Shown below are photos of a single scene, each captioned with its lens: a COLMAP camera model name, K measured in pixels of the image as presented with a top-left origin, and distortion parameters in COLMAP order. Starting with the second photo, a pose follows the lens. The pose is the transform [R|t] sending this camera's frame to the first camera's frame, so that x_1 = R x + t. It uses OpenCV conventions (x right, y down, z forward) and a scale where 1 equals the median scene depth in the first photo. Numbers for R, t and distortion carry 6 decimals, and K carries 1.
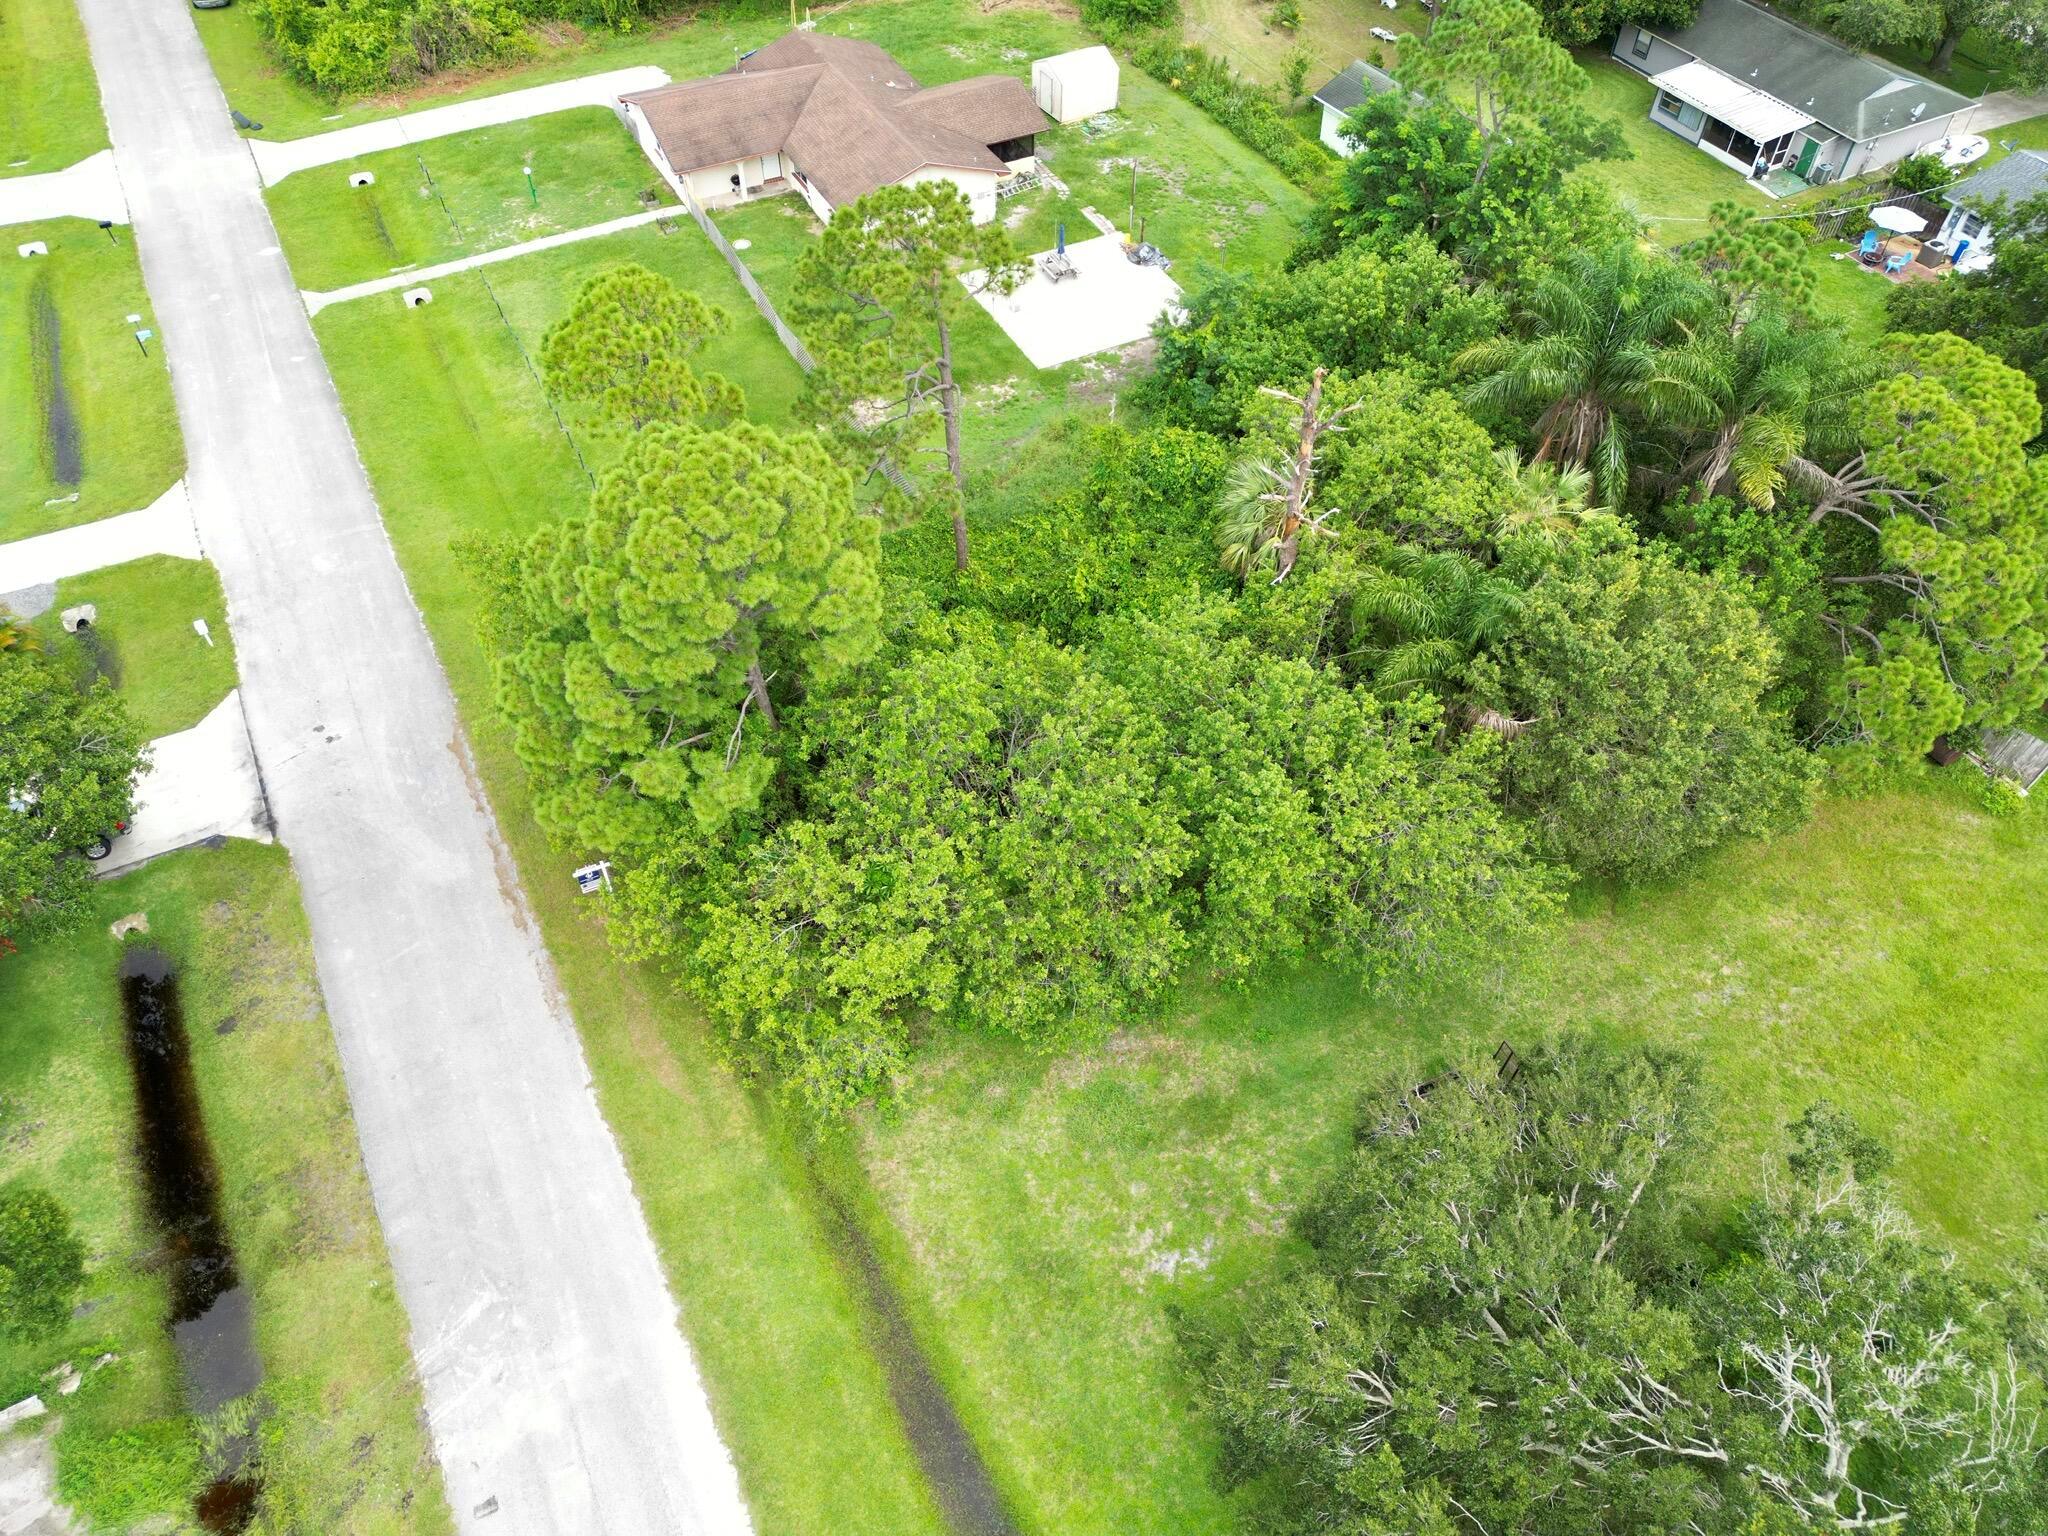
lens RADIAL K [[1435.6, 0, 1033.3], [0, 1435.6, 768.8], [0, 0, 1]] dist [0.076073, -0.073095]
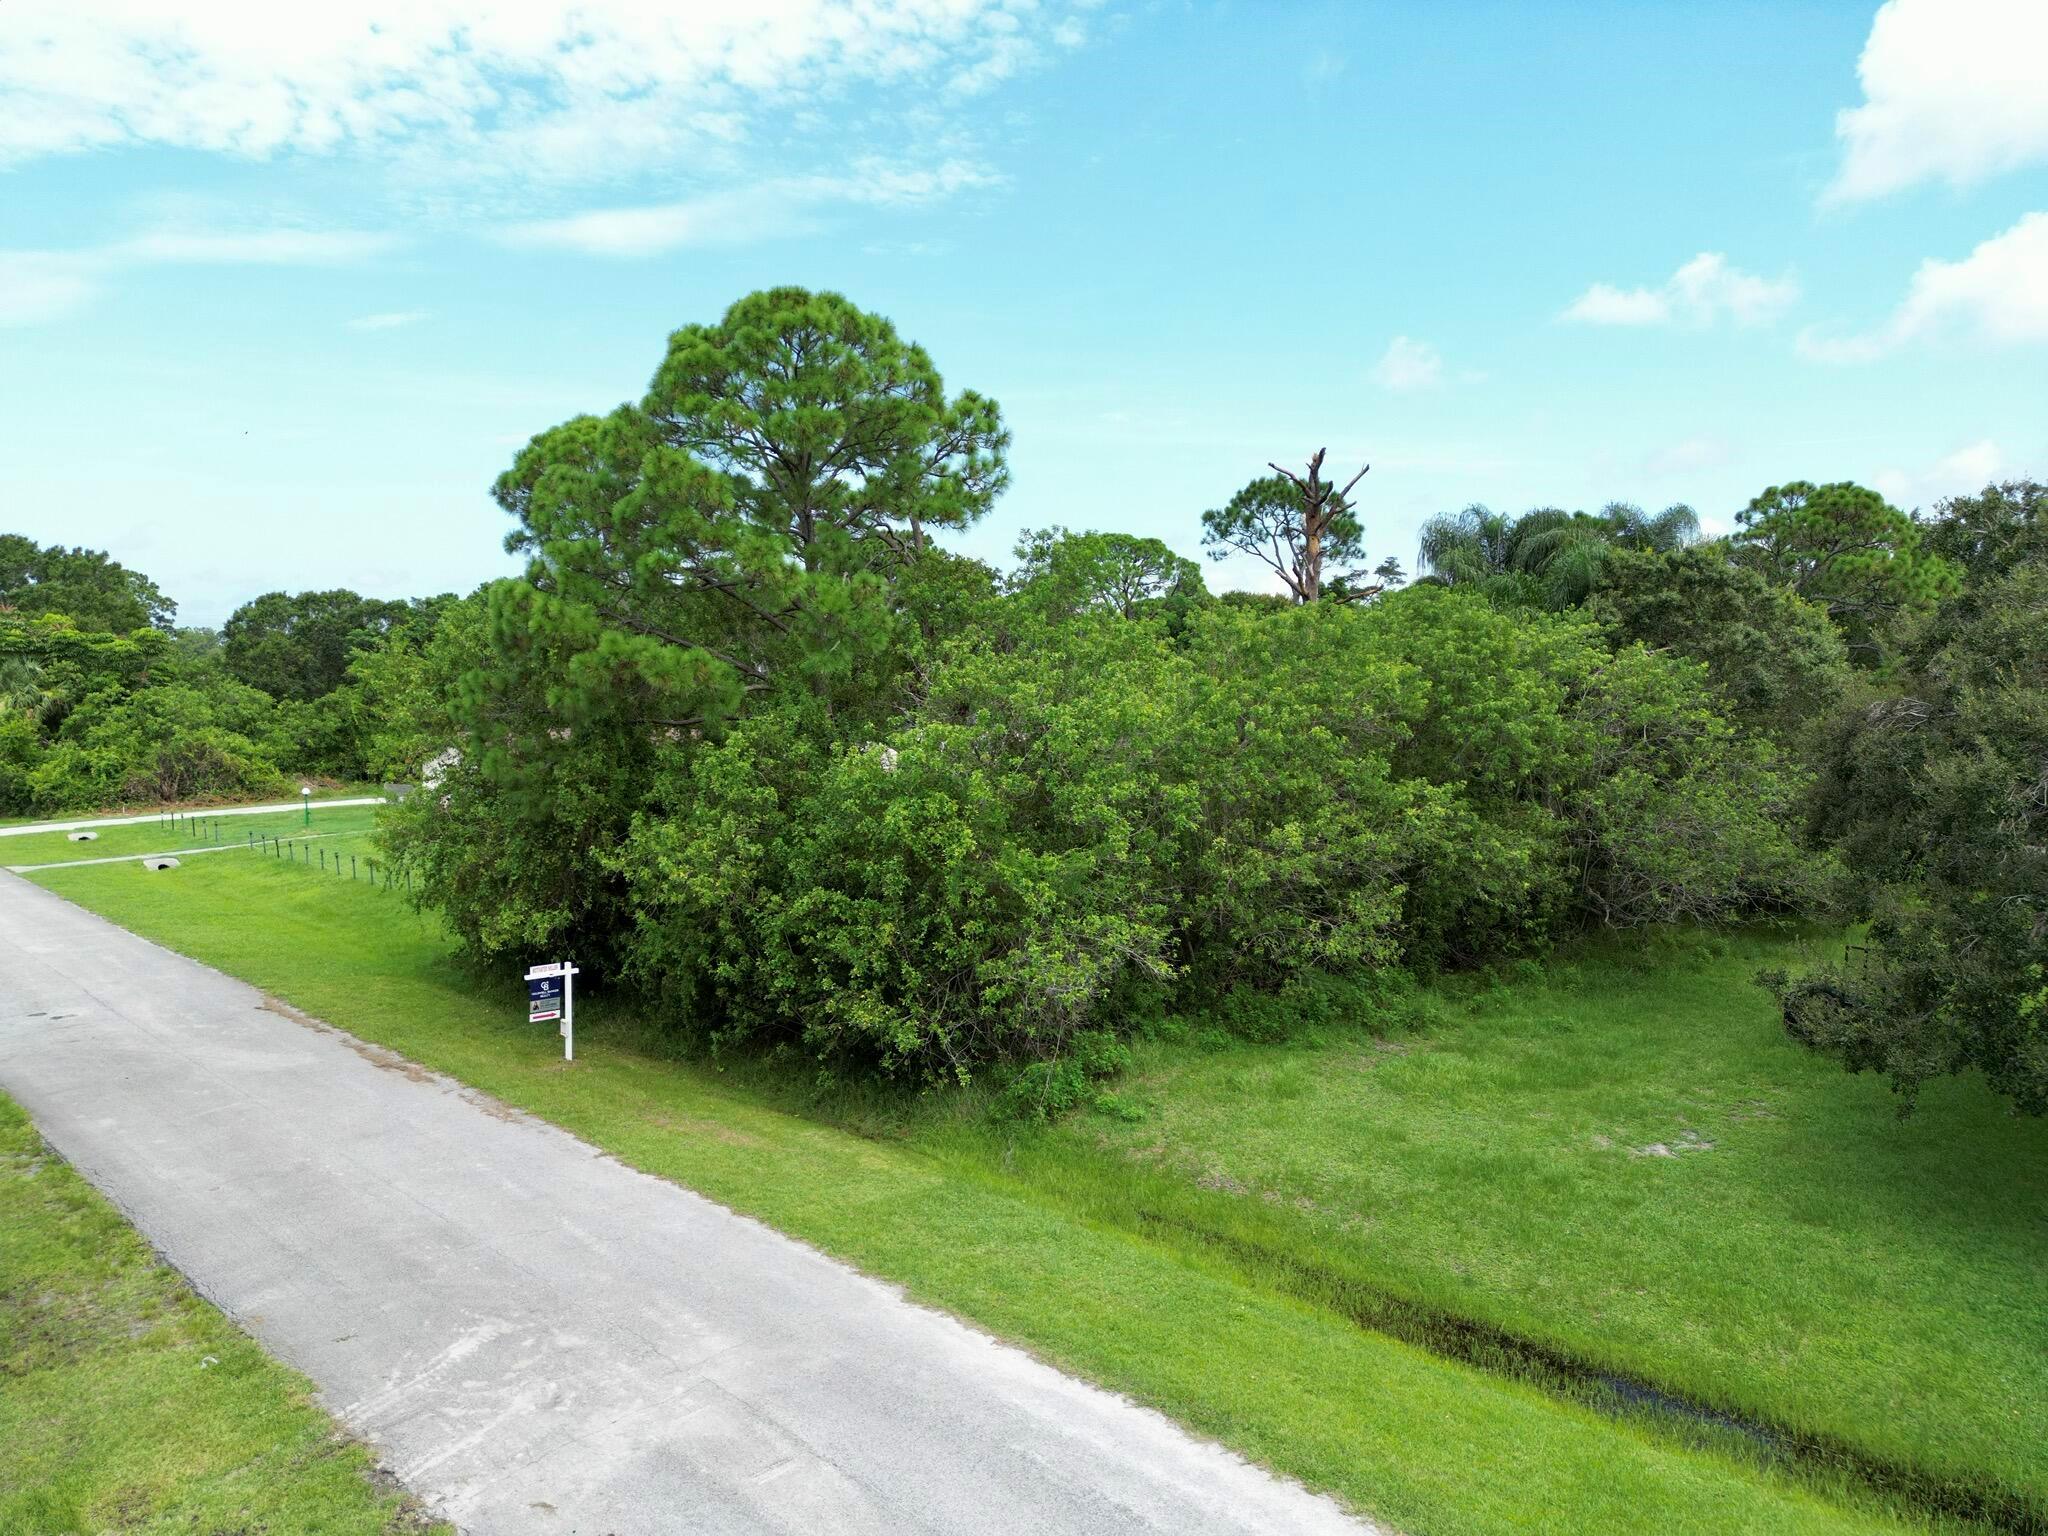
lens RADIAL K [[1435.6, 0, 1032.8], [0, 1435.6, 779.1], [0, 0, 1]] dist [0.076073, -0.073095]
pose [[0.956115, -0.033516, 0.291068, -0.274502], [0.226500, 0.714719, -0.661721, 0.474849], [-0.185853, 0.698608, 0.690945, 0.424121]]
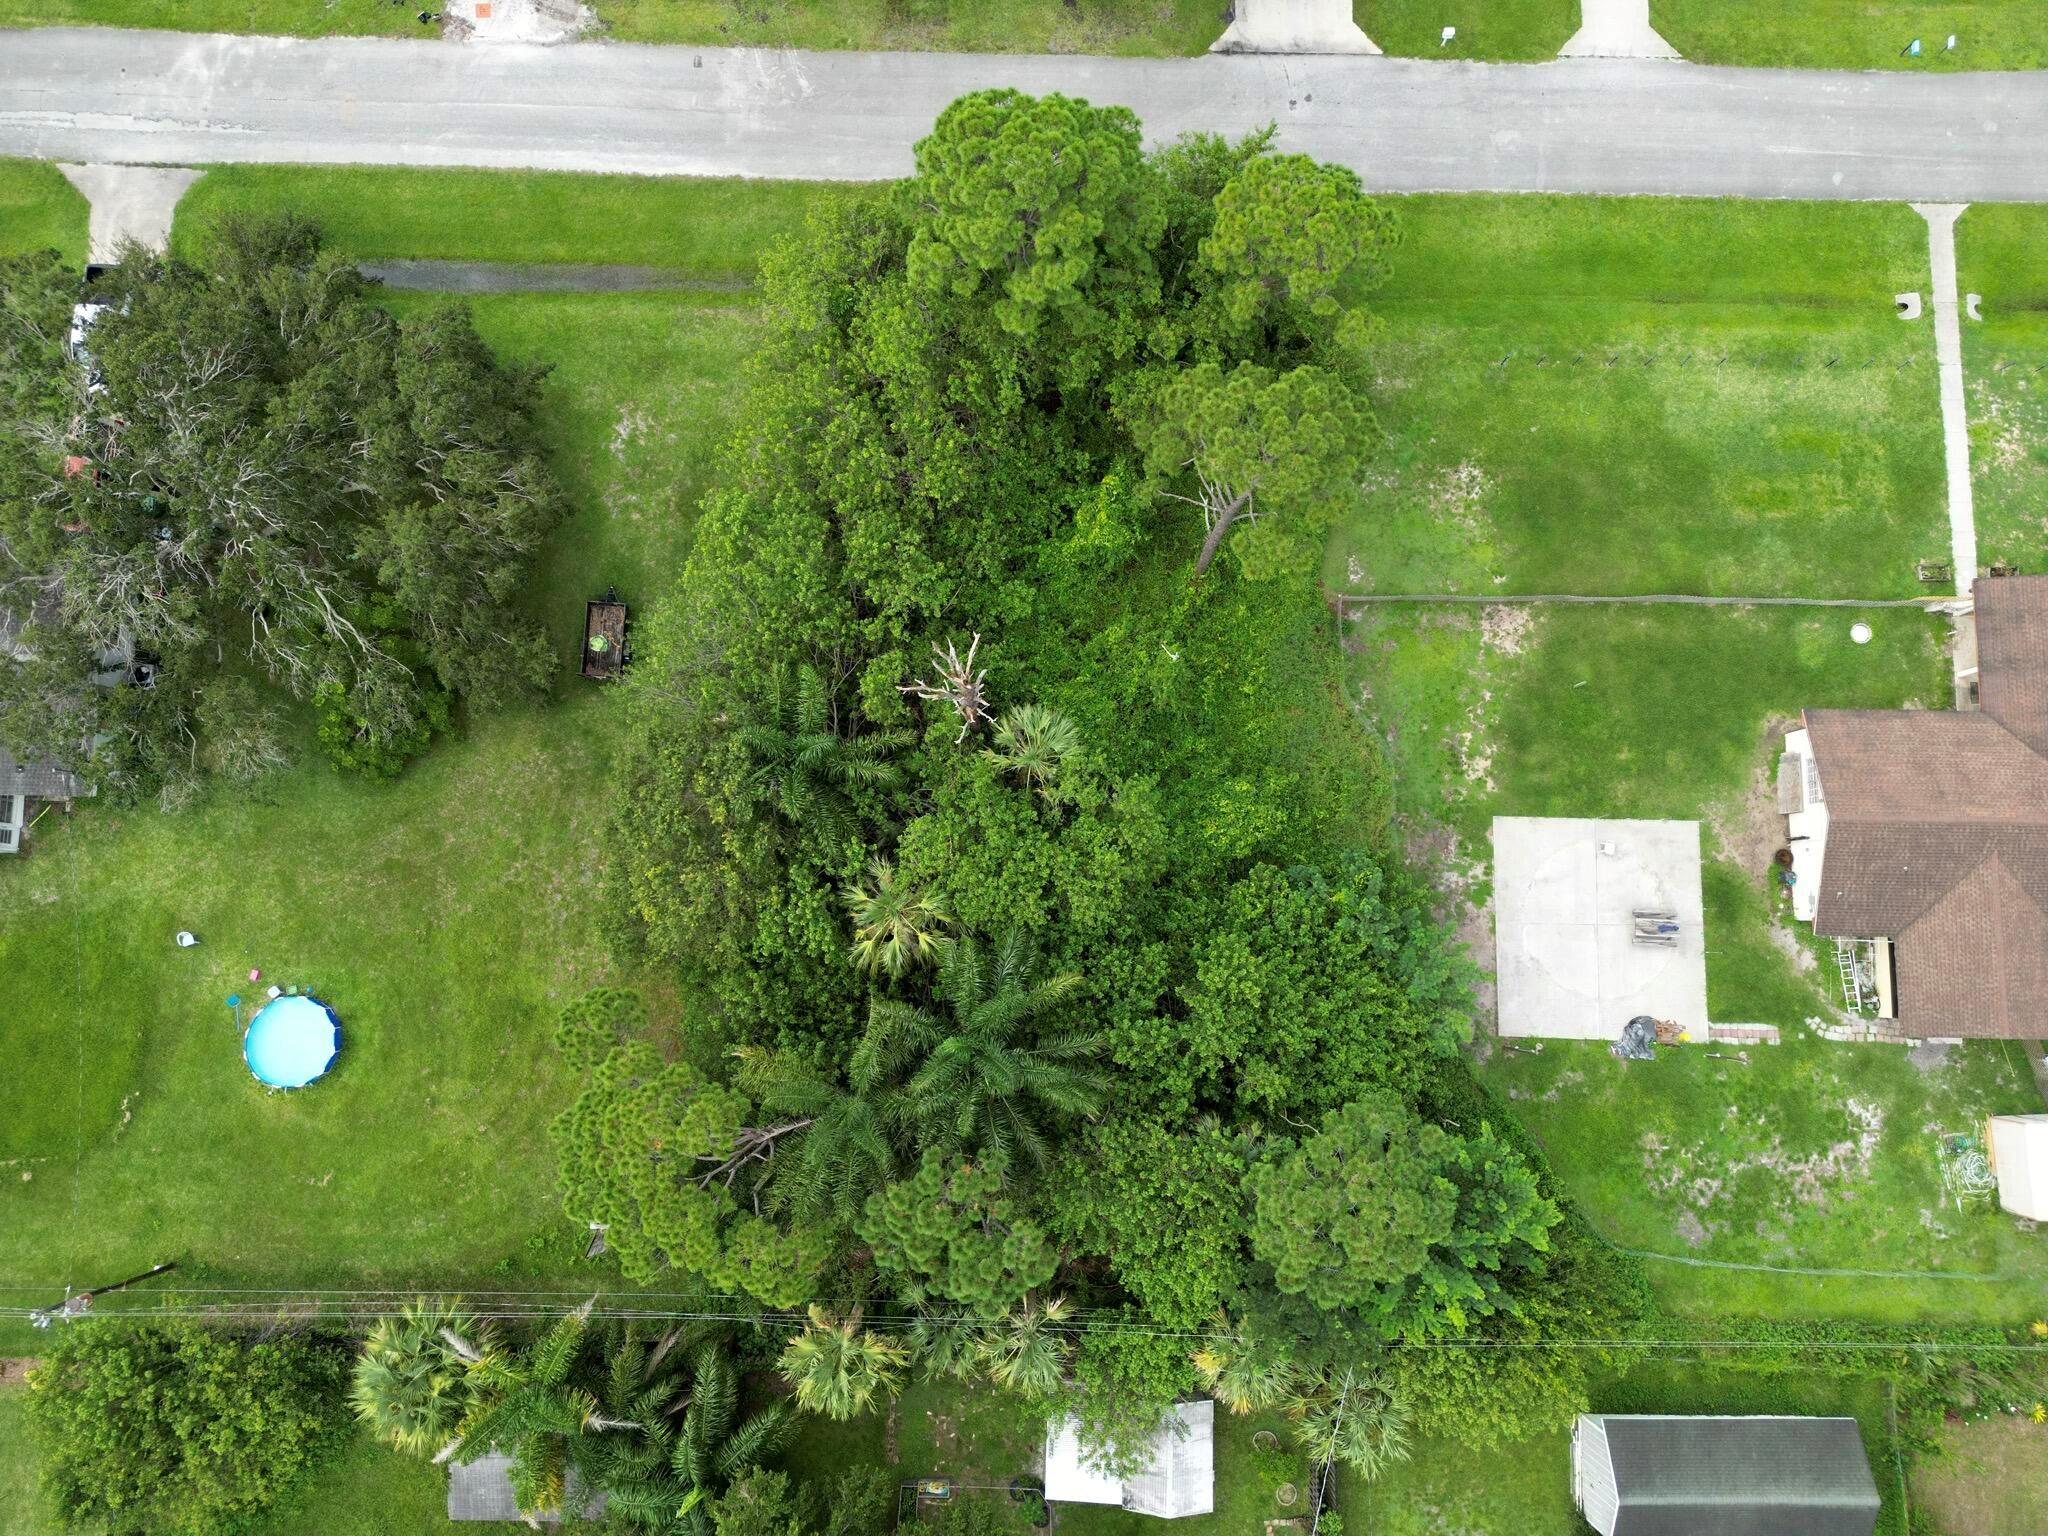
lens RADIAL K [[1435.6, 0, 1022.6], [0, 1435.6, 770.0], [0, 0, 1]] dist [0.076073, -0.073095]
pose [[-0.482663, 0.867909, -0.117345, 0.334186], [-0.670013, -0.279633, 0.687669, -1.004387], [0.564020, 0.410535, 0.716479, 0.186753]]
